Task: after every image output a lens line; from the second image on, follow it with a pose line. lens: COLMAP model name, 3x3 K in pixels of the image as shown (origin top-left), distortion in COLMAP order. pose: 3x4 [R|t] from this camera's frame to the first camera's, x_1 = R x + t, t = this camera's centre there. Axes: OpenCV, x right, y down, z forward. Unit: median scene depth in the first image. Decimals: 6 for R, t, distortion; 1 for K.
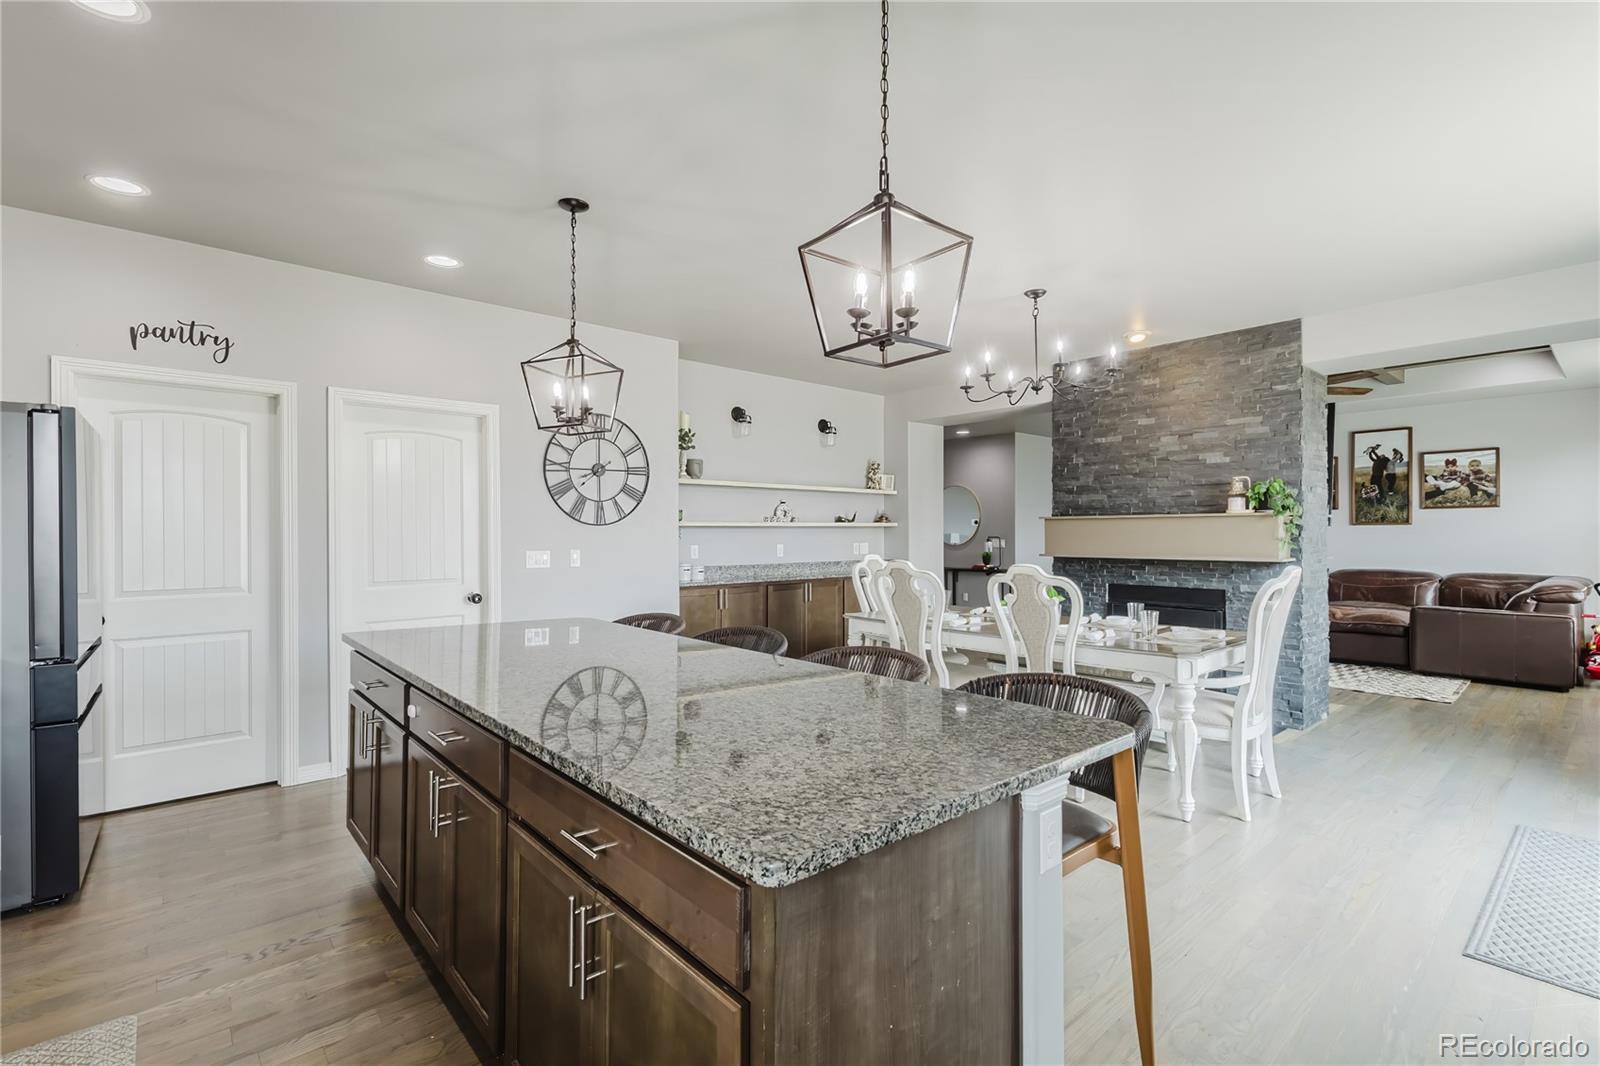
lens RADIAL K [[733.6, 0, 803.0], [0, 733.6, 532.7], [0, 0, 1]] dist [-0.000318, 0.004612]
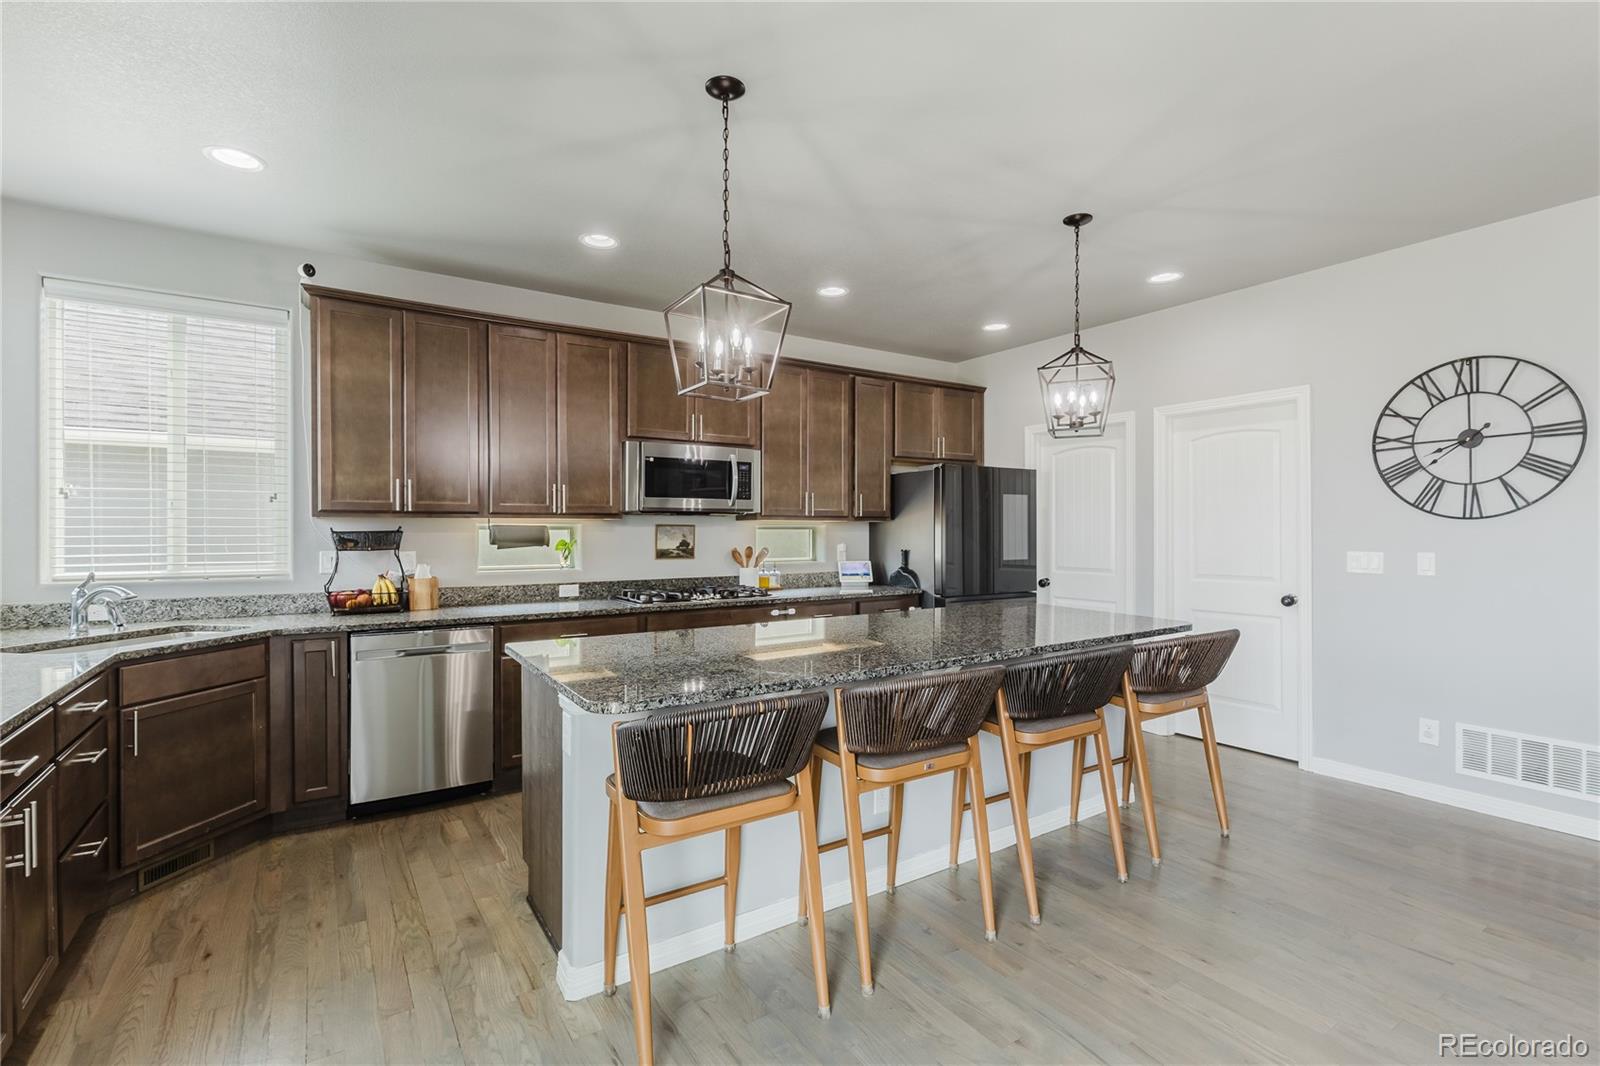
lens RADIAL K [[733.6, 0, 803.0], [0, 733.6, 532.7], [0, 0, 1]] dist [-0.000318, 0.004612]
pose [[-0.135504, 0.006100, -0.990758, 0.497288], [0.000598, 0.999981, 0.006075, -0.001685], [0.990777, 0.000230, -0.135505, 0.475516]]
